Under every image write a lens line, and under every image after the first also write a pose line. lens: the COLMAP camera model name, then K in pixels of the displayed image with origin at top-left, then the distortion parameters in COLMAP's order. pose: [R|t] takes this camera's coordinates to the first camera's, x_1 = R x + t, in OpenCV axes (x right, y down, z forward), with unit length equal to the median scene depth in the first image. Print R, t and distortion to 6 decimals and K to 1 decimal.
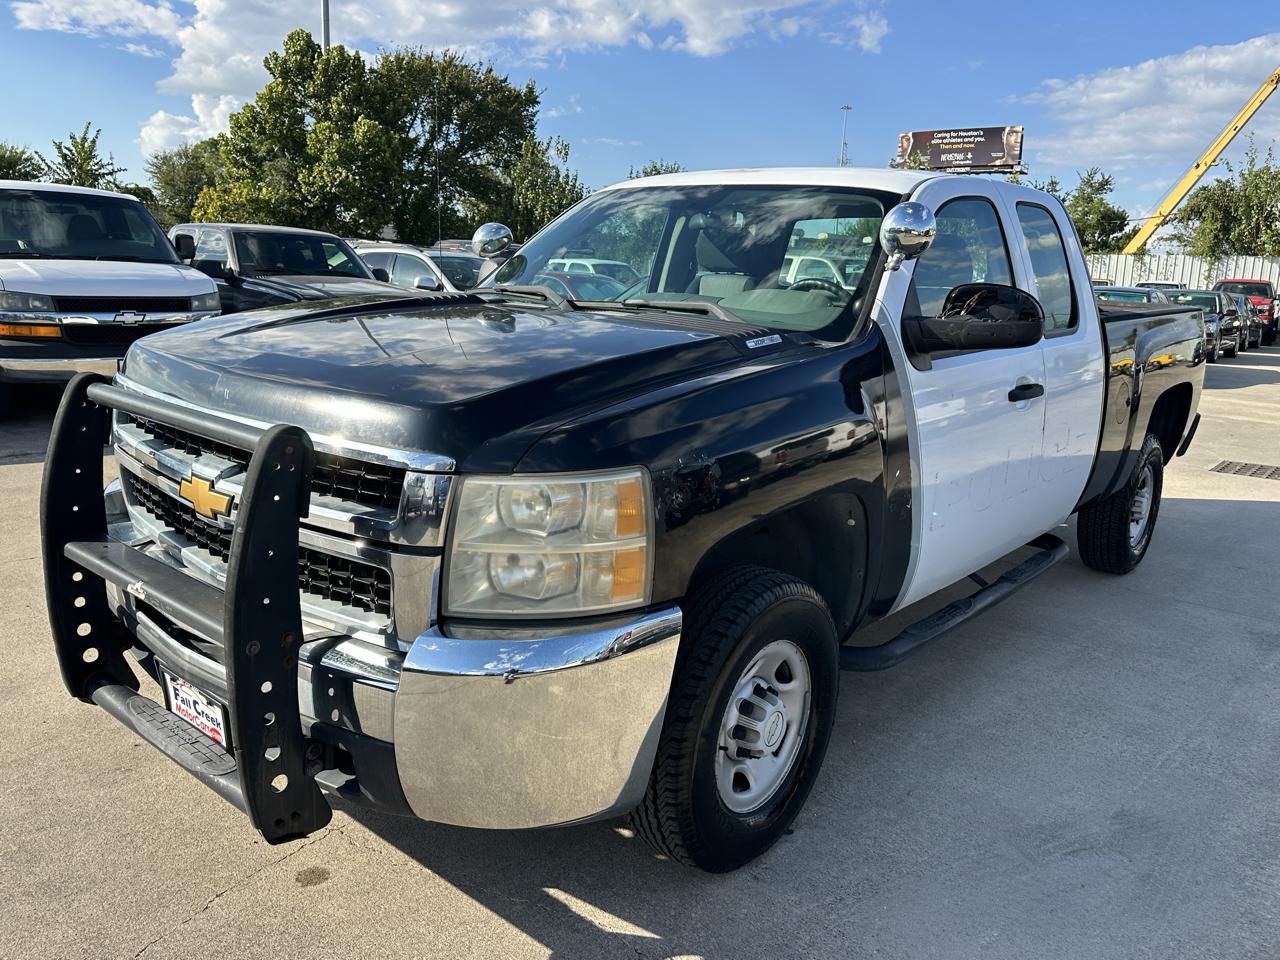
lens RADIAL K [[996.9, 0, 643.4], [0, 996.9, 479.4], [0, 0, 1]] dist [0.024880, -0.035827]
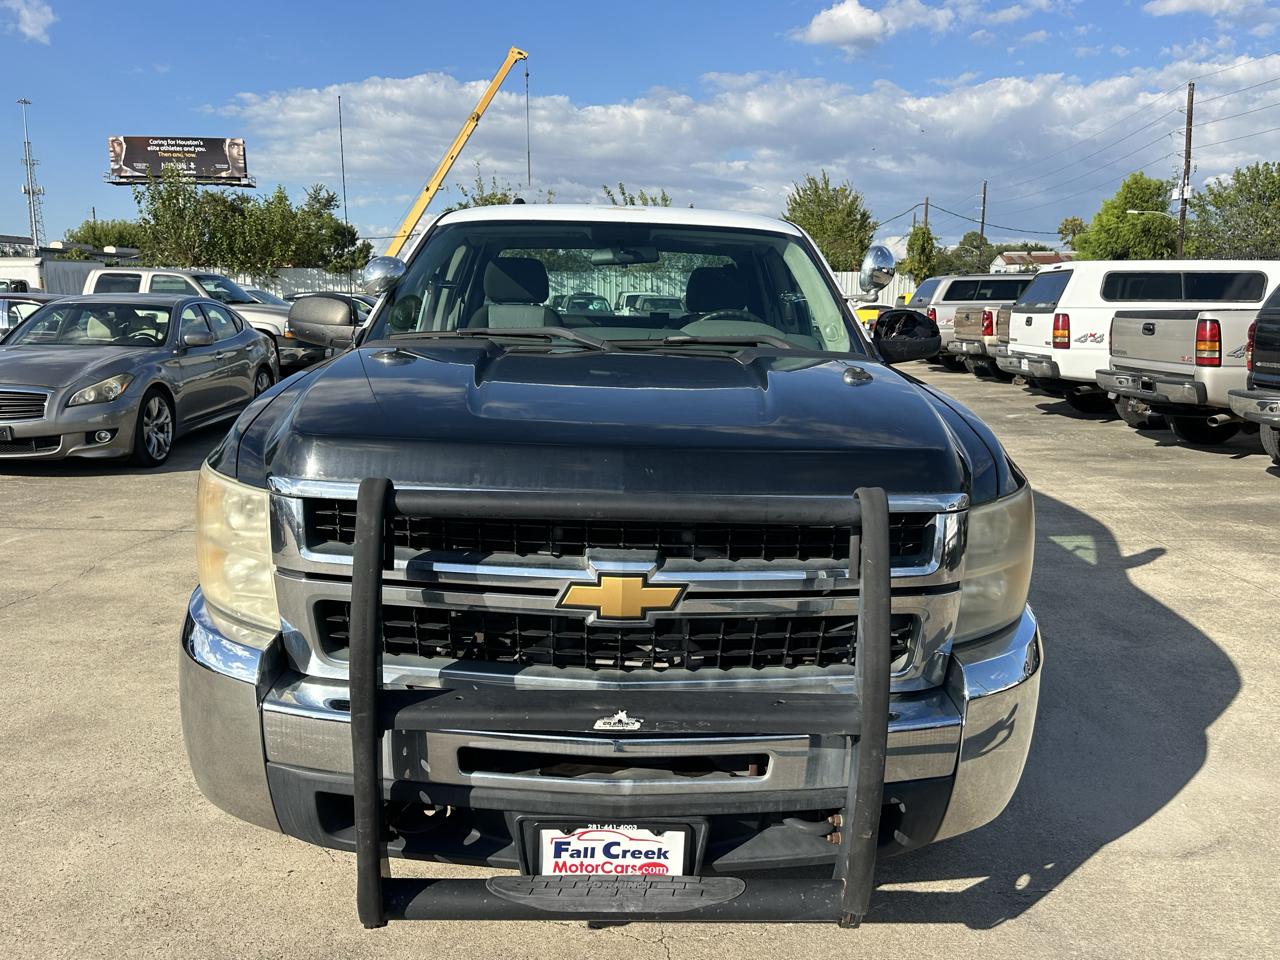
lens RADIAL K [[996.9, 0, 643.2], [0, 996.9, 487.9], [0, 0, 1]] dist [0.024880, -0.035827]
pose [[0.737252, -0.152508, 0.658180, -0.630638], [0.154769, 0.986407, 0.055199, -0.076074], [-0.657652, 0.061171, 0.750834, 0.230920]]
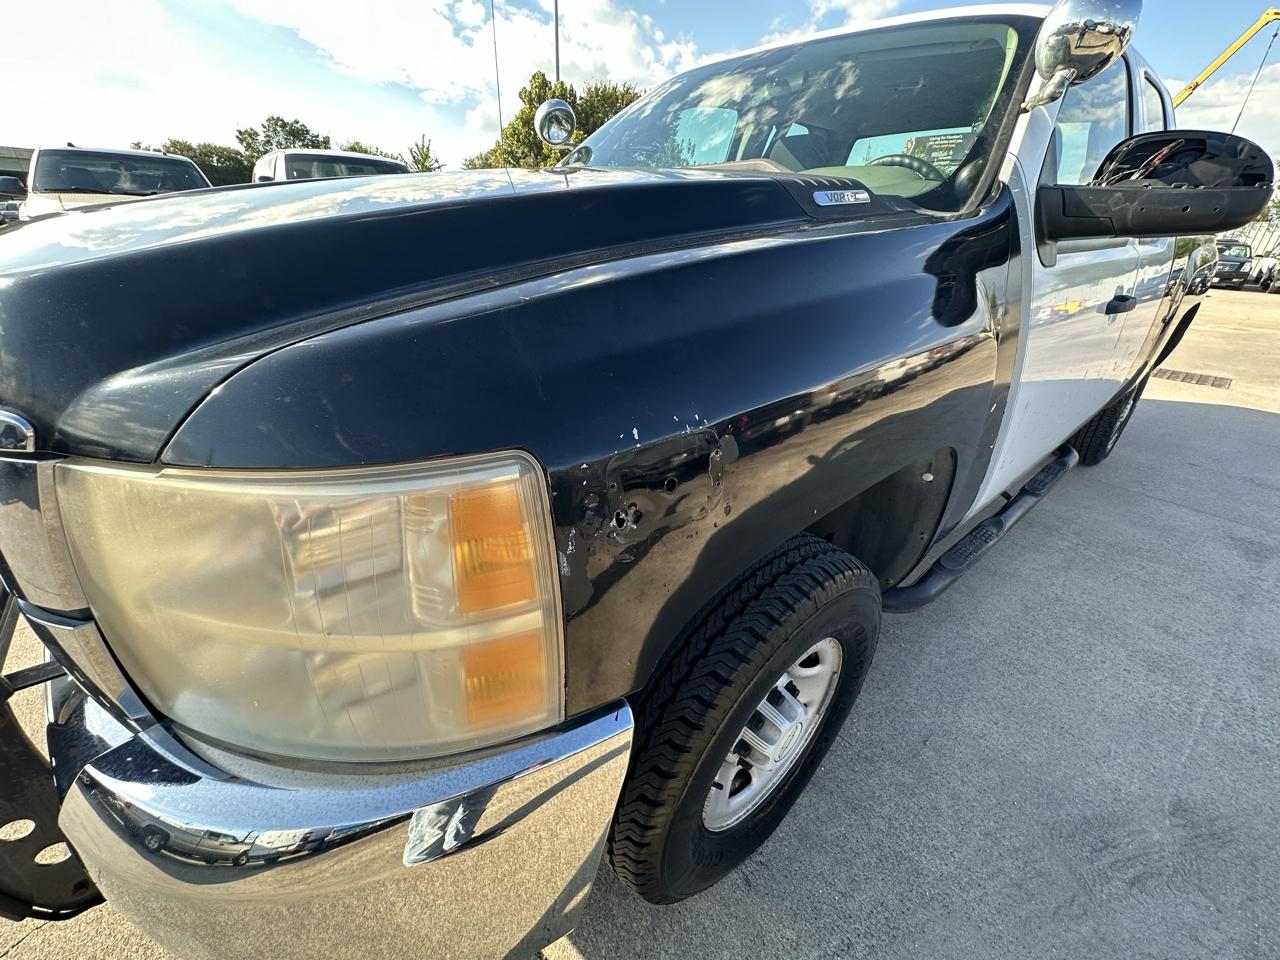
lens RADIAL K [[510.9, 0, 638.2], [0, 510.9, 479.8], [0, 0, 1]] dist [-0.008146, 0.000683]
pose [[0.985092, 0.079949, -0.152324, 0.042021], [-0.040315, 0.968077, 0.247388, -0.030260], [0.167239, -0.237559, 0.956868, 0.460215]]
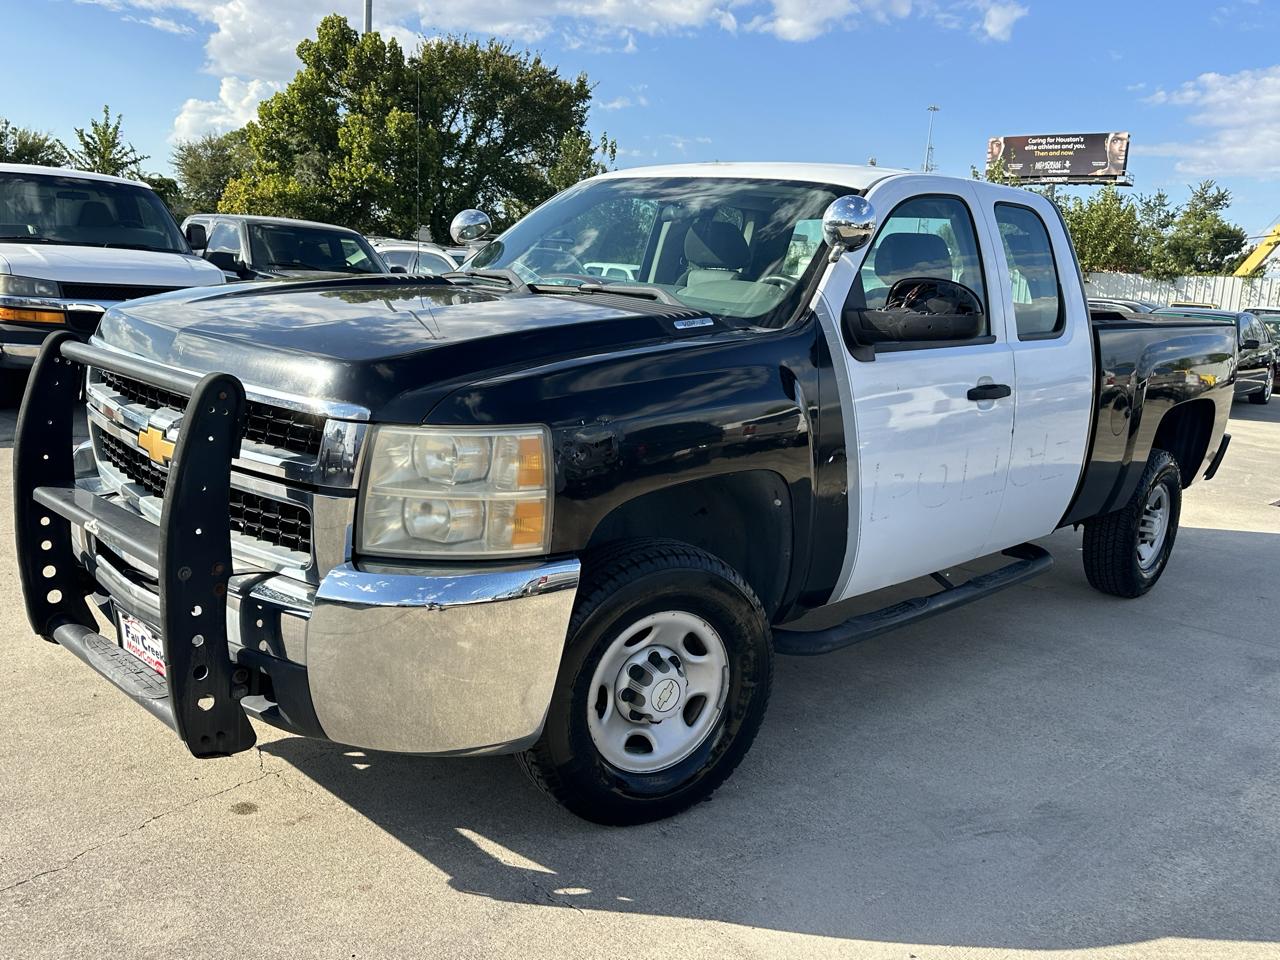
lens RADIAL K [[1099.6, 0, 643.5], [0, 1099.6, 489.3], [0, 0, 1]] dist [0.041488, -0.071112]
pose [[0.998112, 0.035751, -0.049943, 0.096538], [-0.036767, 0.999132, -0.019590, 0.043962], [0.049199, 0.021389, 0.998560, -0.112453]]
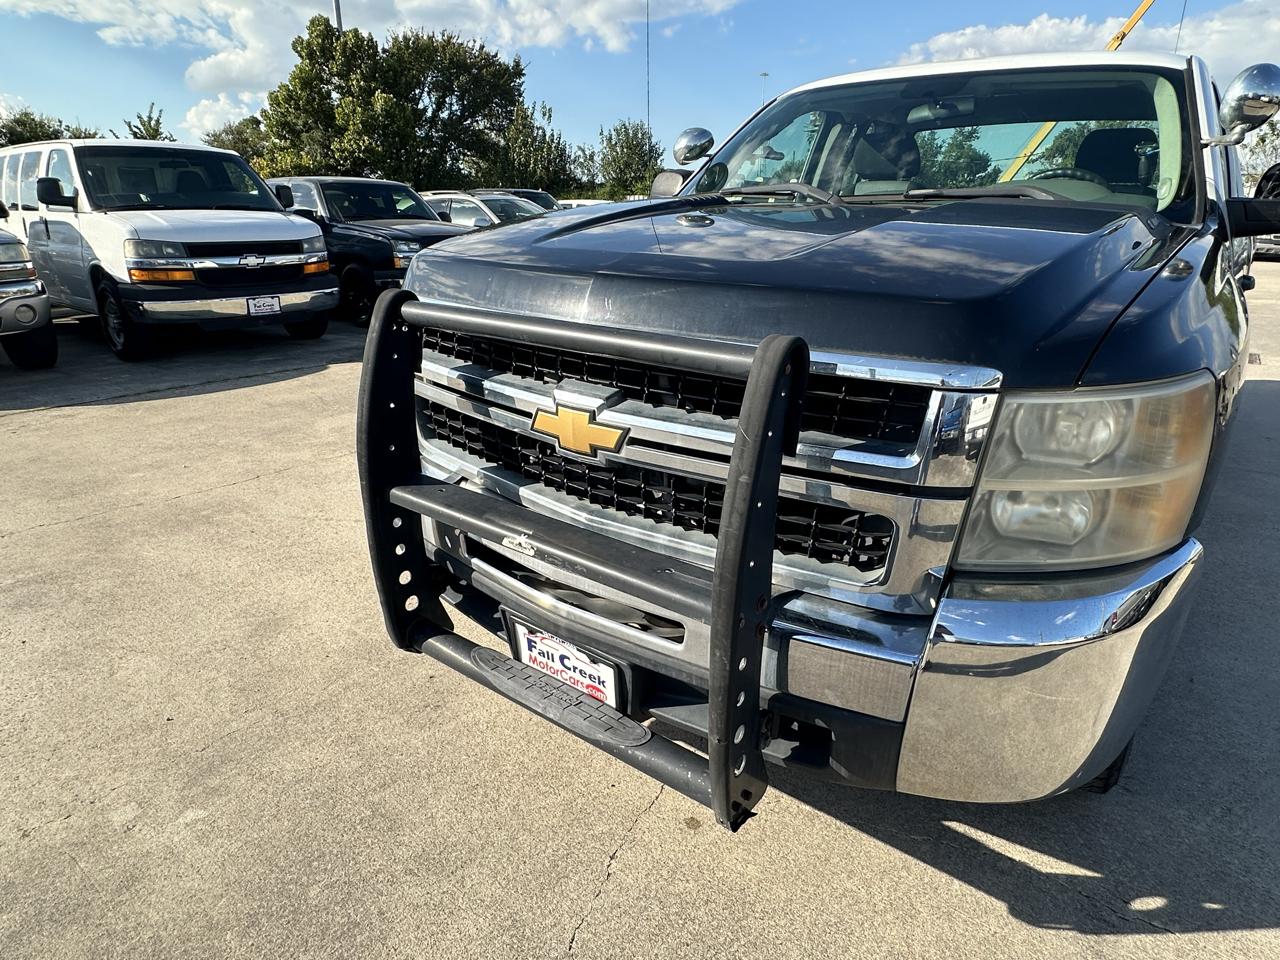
lens RADIAL K [[749.6, 0, 632.4], [0, 749.6, 495.0], [0, 0, 1]] dist [-0.007560, 0.003133]
pose [[0.998303, -0.049439, 0.030782, -0.271227], [0.044339, 0.987889, 0.148689, -0.013475], [-0.037761, -0.147072, 0.988405, 0.237925]]
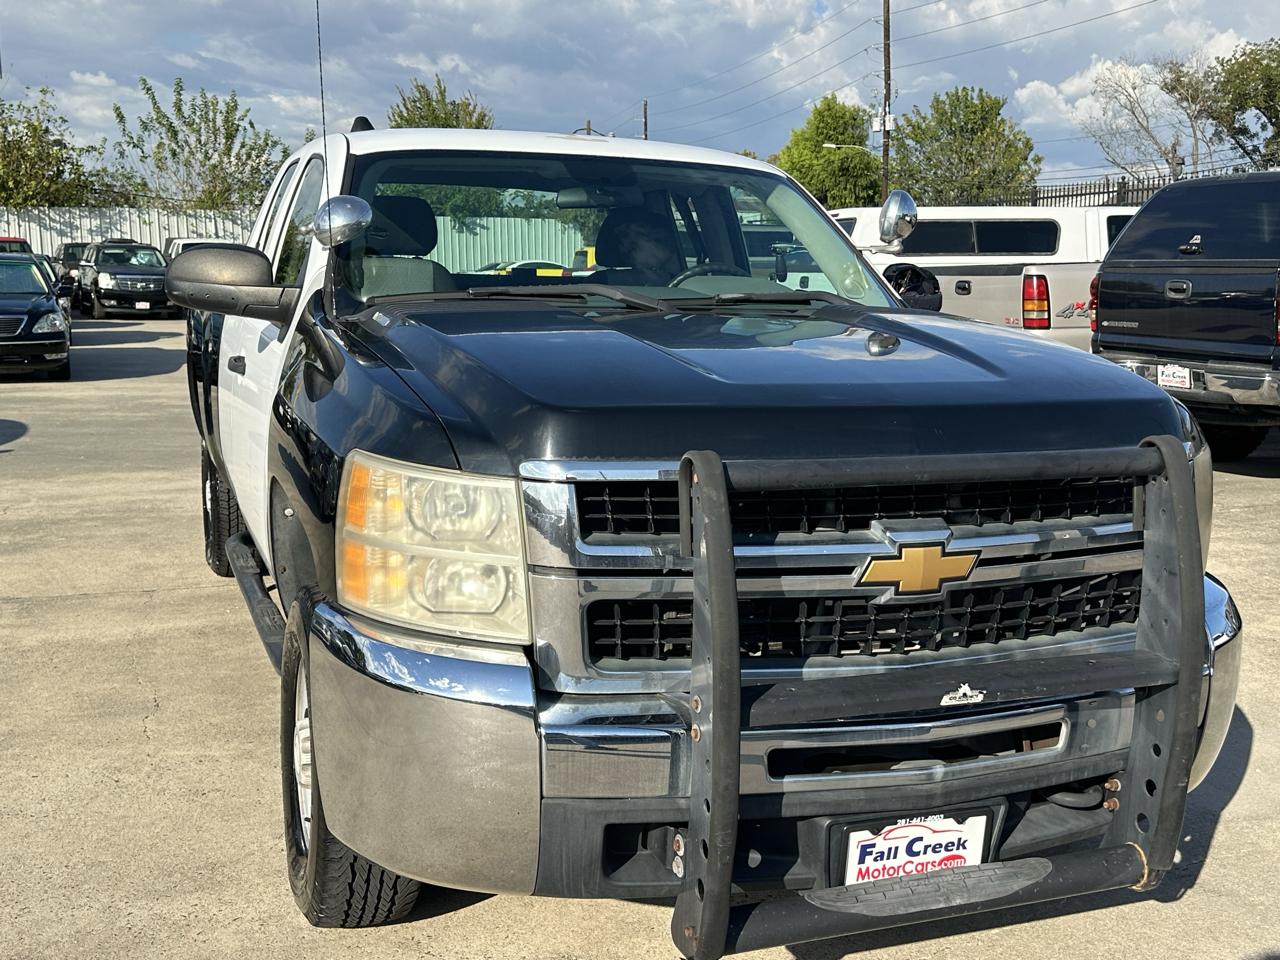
lens RADIAL K [[1387.5, 0, 636.4], [0, 1387.5, 507.9], [0, 0, 1]] dist [0.076347, 0.000000]
pose [[0.466538, -0.185723, 0.864783, -0.966077], [0.188203, 0.976162, 0.108110, -0.123469], [-0.864247, 0.112317, 0.490370, 0.427804]]
